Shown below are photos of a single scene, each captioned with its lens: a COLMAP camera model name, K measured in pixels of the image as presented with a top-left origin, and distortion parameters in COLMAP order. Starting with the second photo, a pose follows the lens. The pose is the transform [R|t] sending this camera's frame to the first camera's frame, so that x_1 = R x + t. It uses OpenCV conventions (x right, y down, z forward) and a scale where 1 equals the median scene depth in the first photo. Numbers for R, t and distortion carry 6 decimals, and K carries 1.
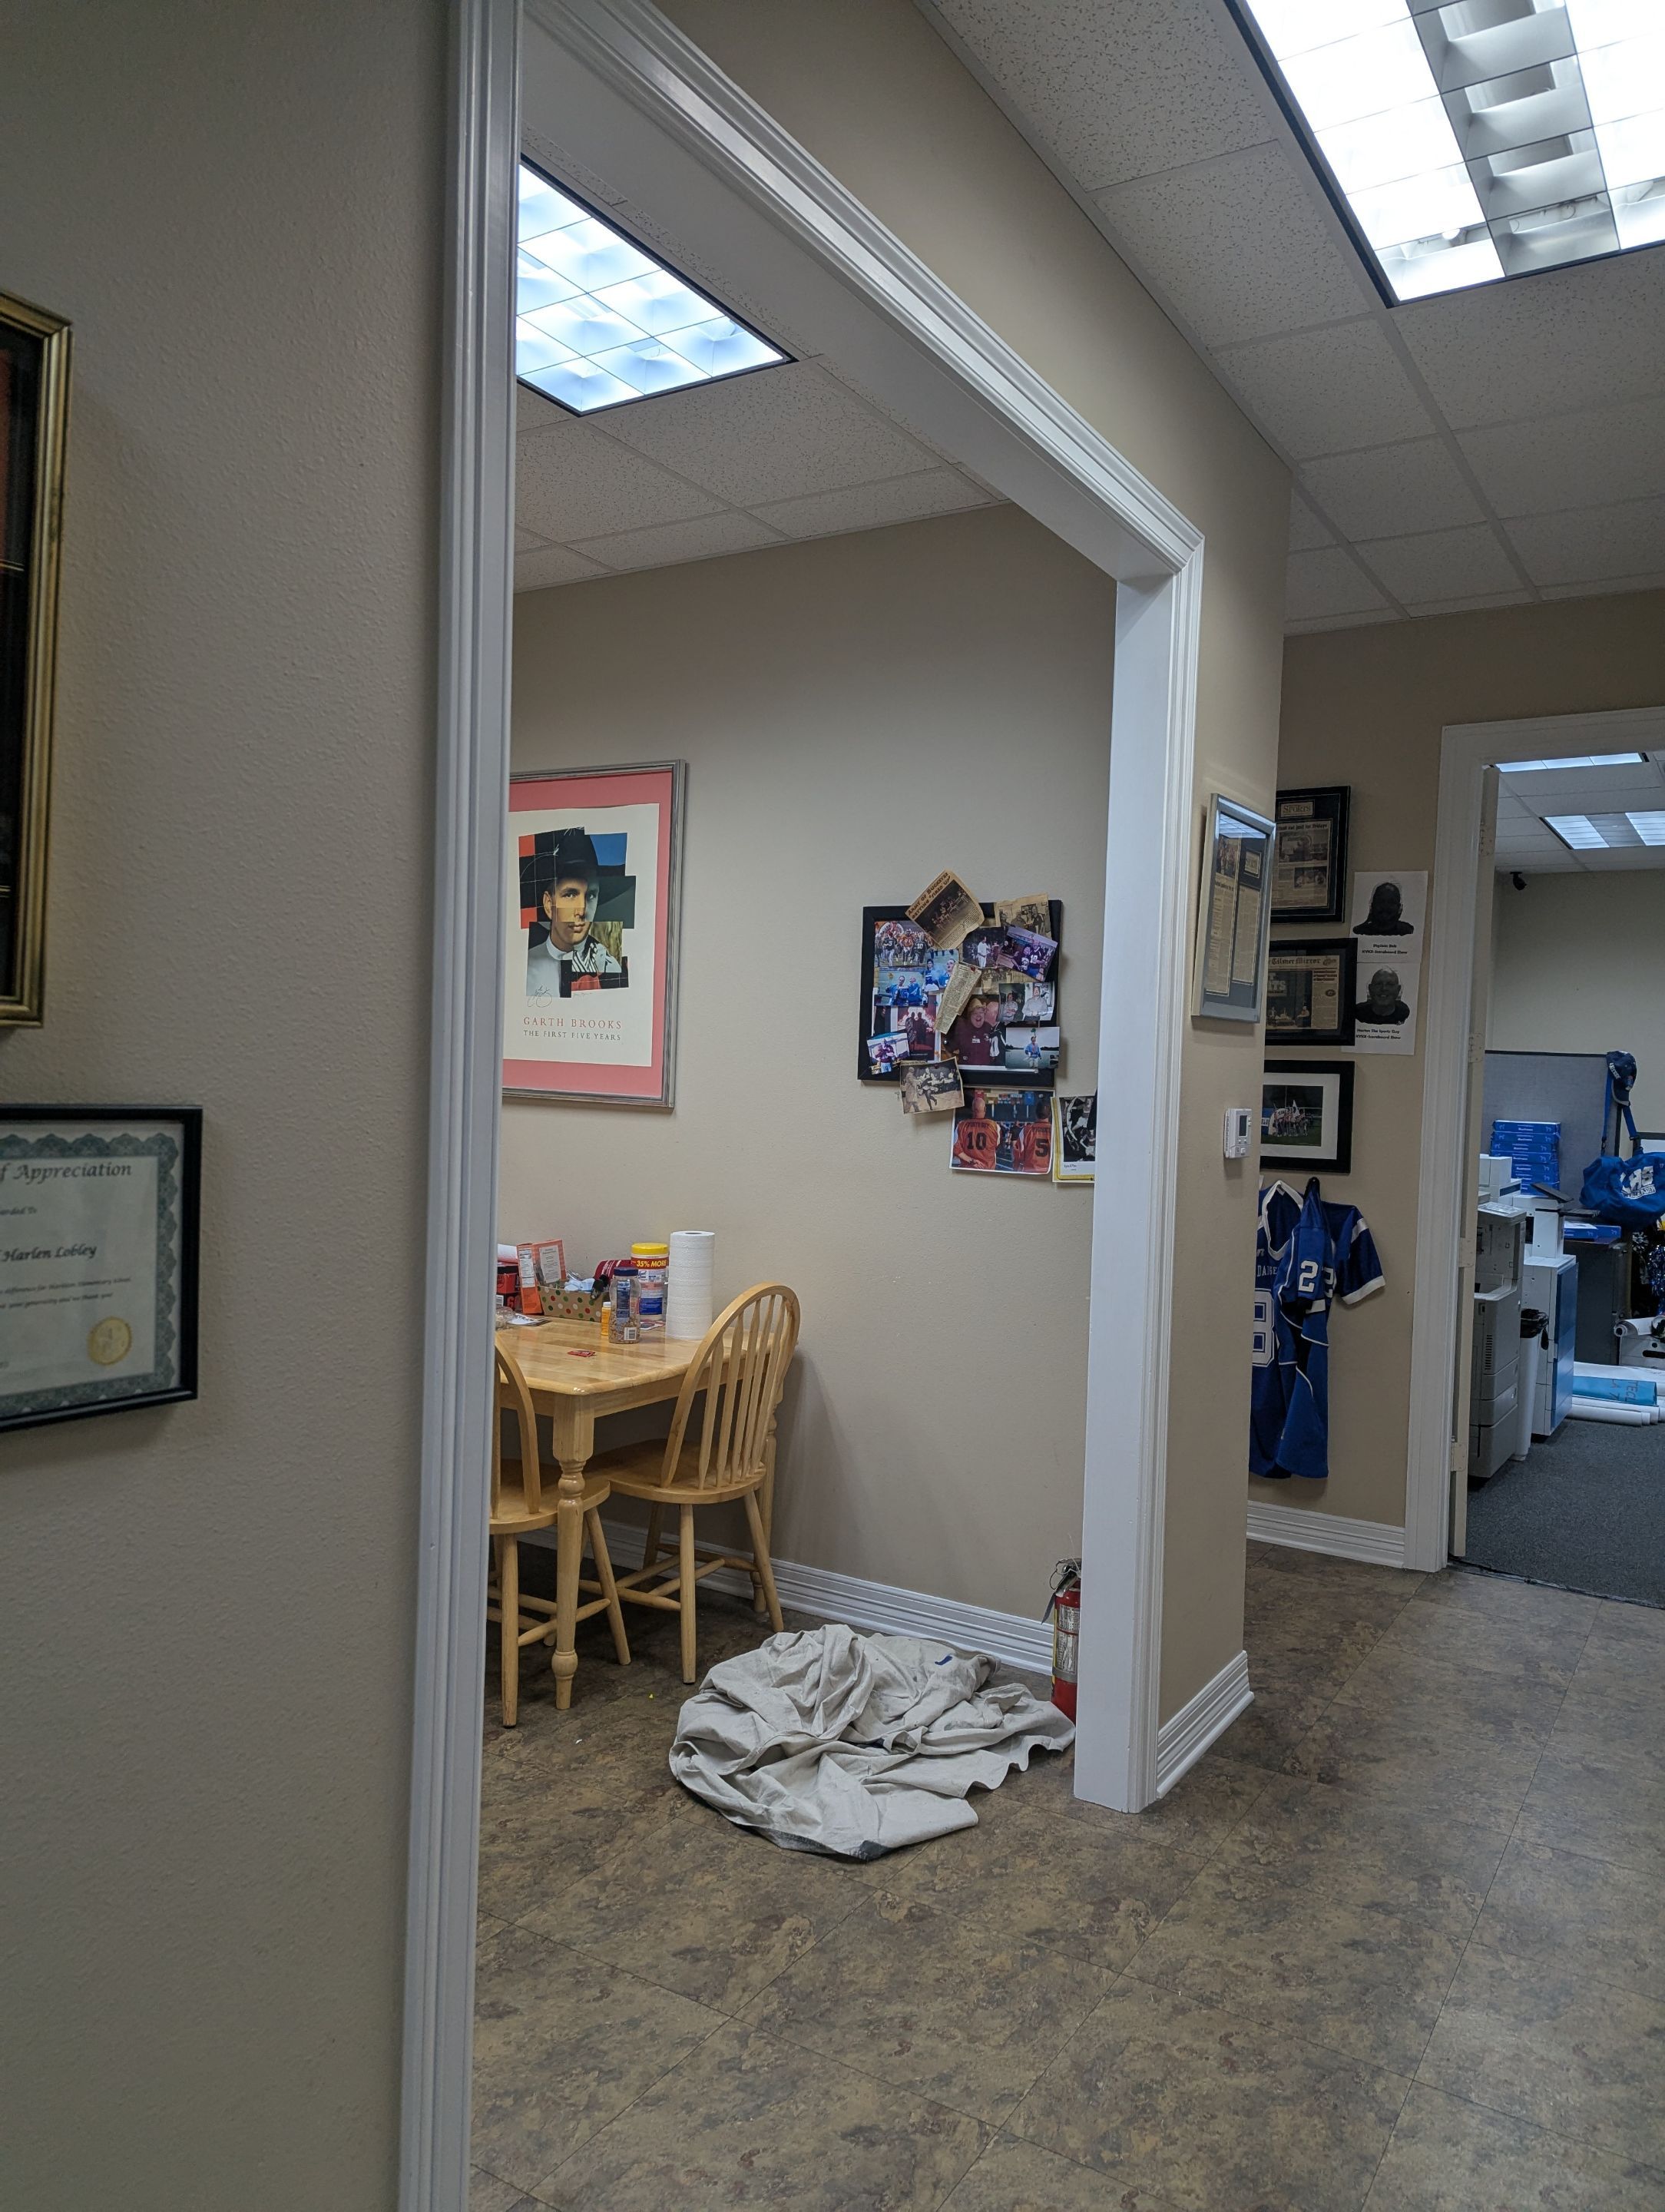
lens RADIAL K [[1559.6, 0, 820.0], [0, 1559.6, 1106.9], [0, 0, 1]] dist [0.007308, -0.003336]
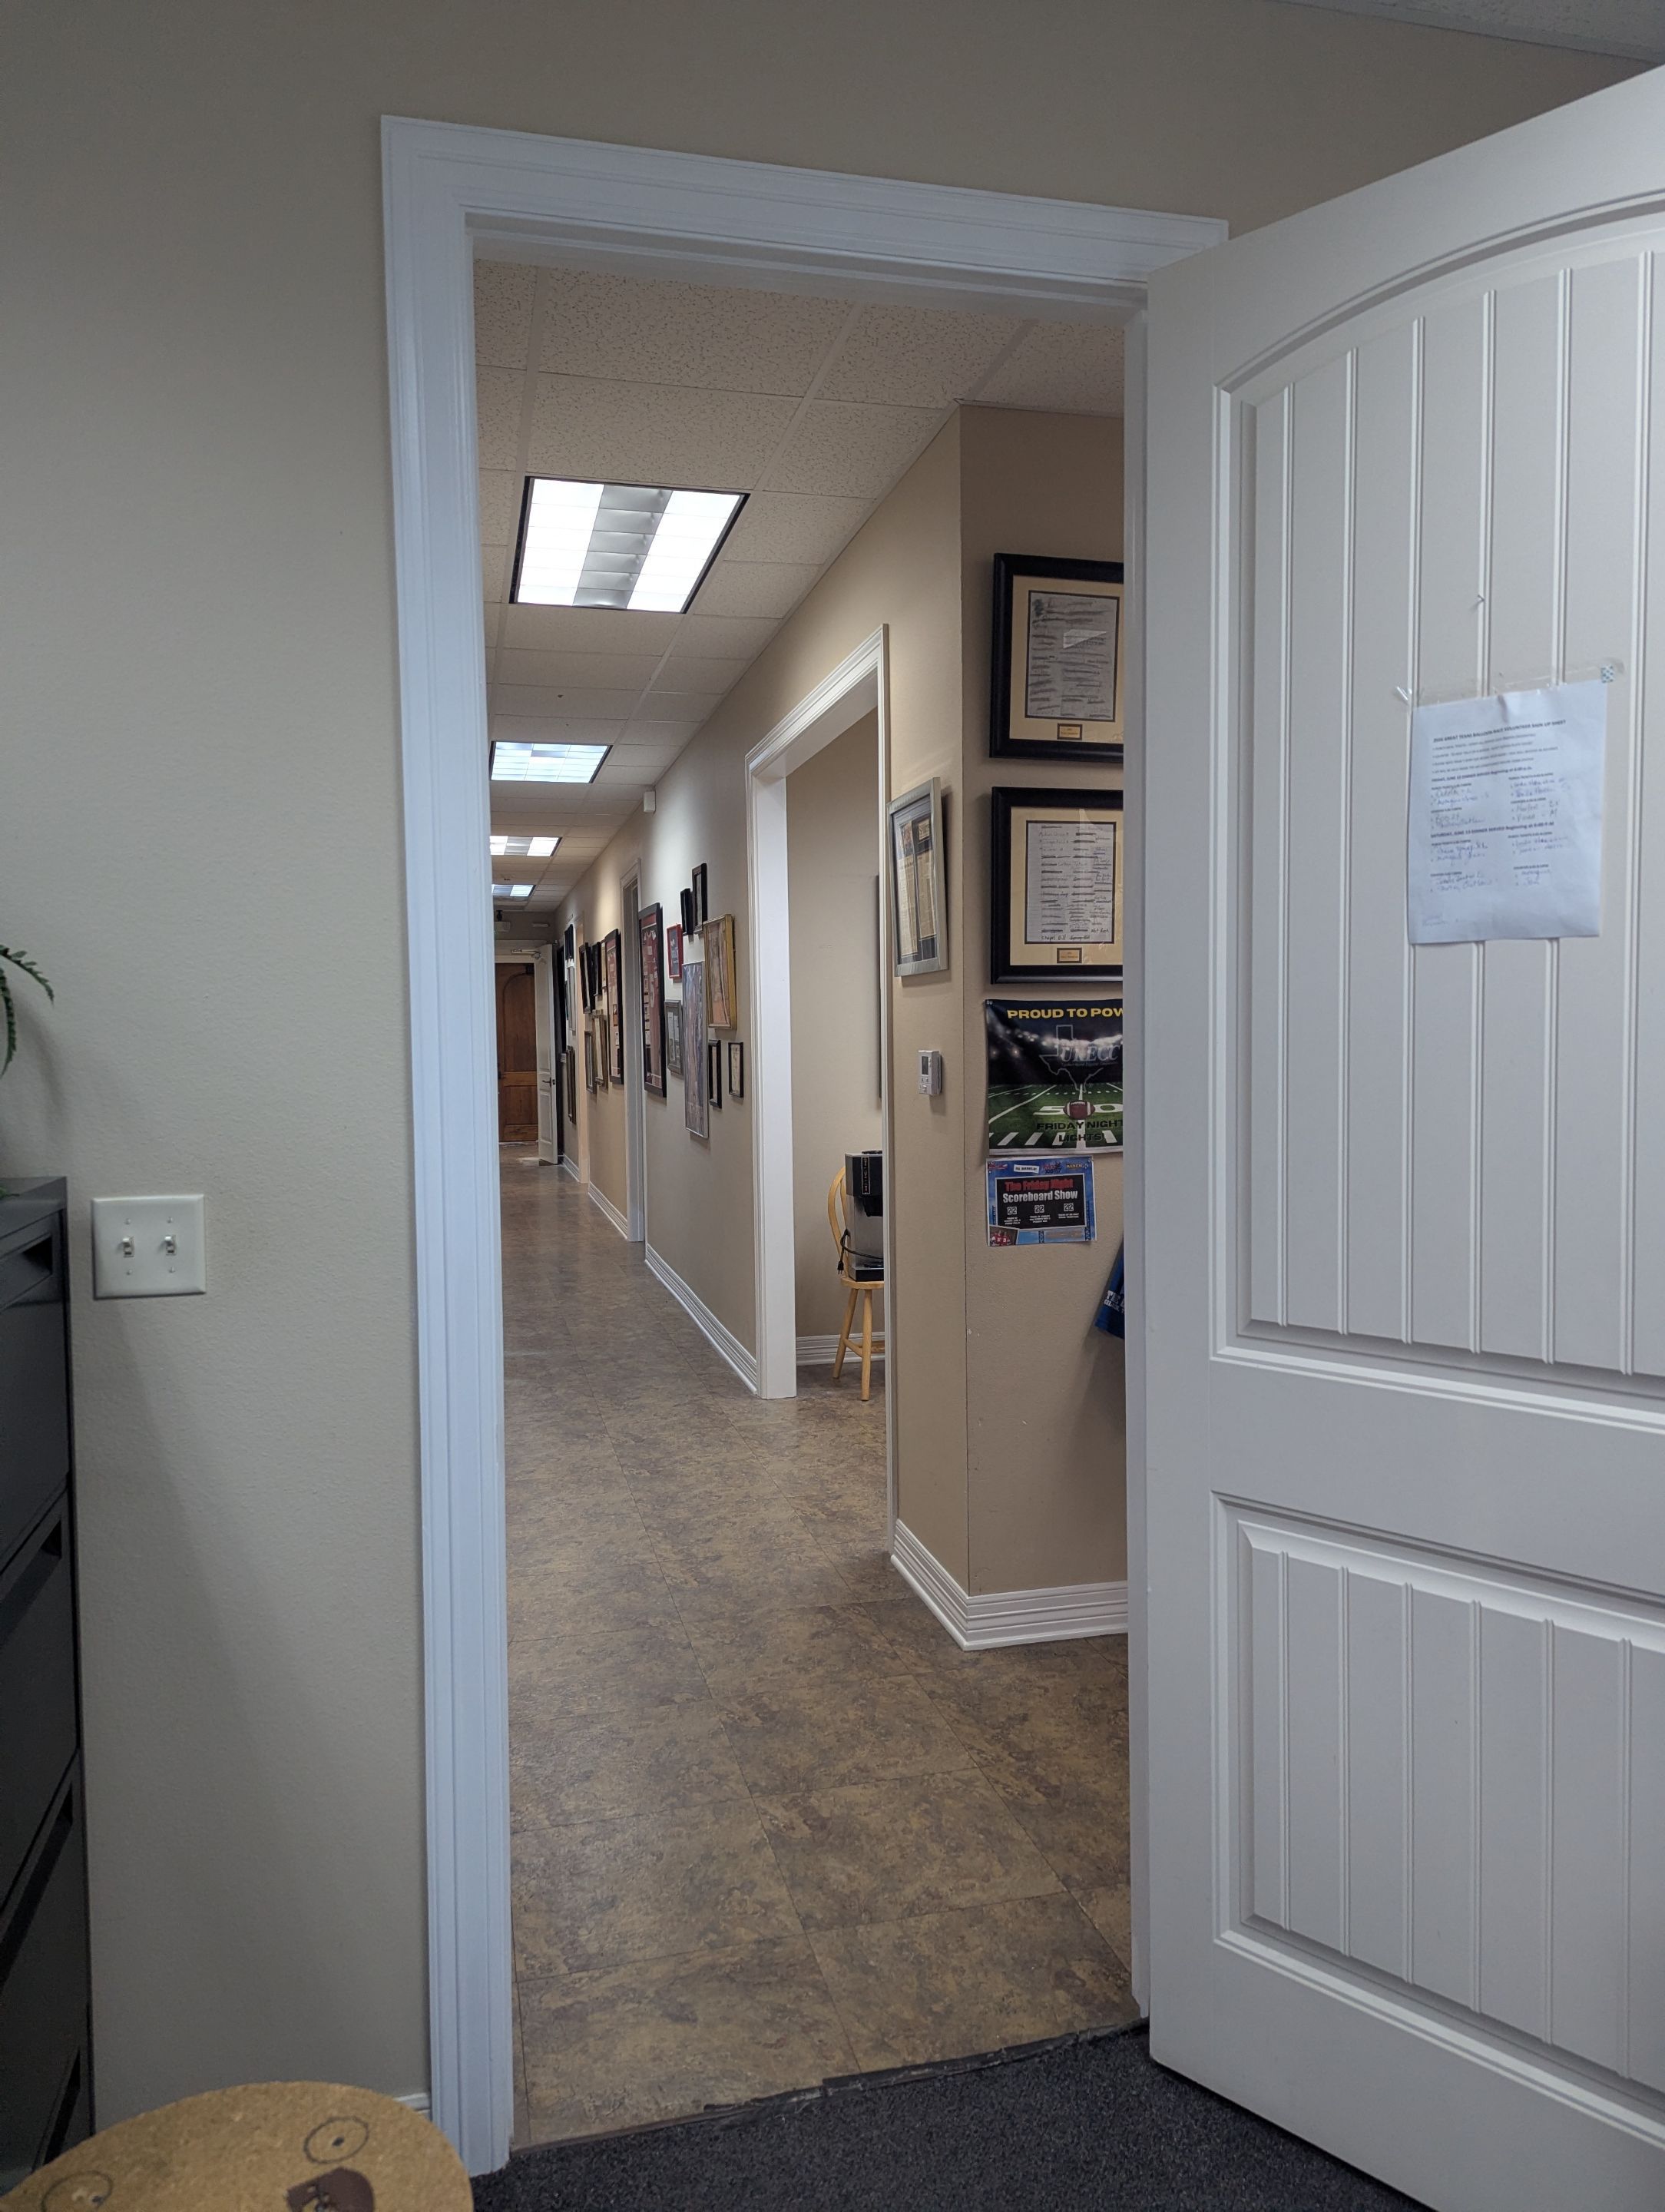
lens RADIAL K [[1559.6, 0, 830.0], [0, 1559.6, 1112.8], [0, 0, 1]] dist [0.007308, -0.003336]
pose [[-0.696334, 0.014410, -0.717573, 1.194583], [-0.030919, 0.998268, 0.050050, -0.009384], [0.717052, 0.057039, -0.694682, 1.842399]]
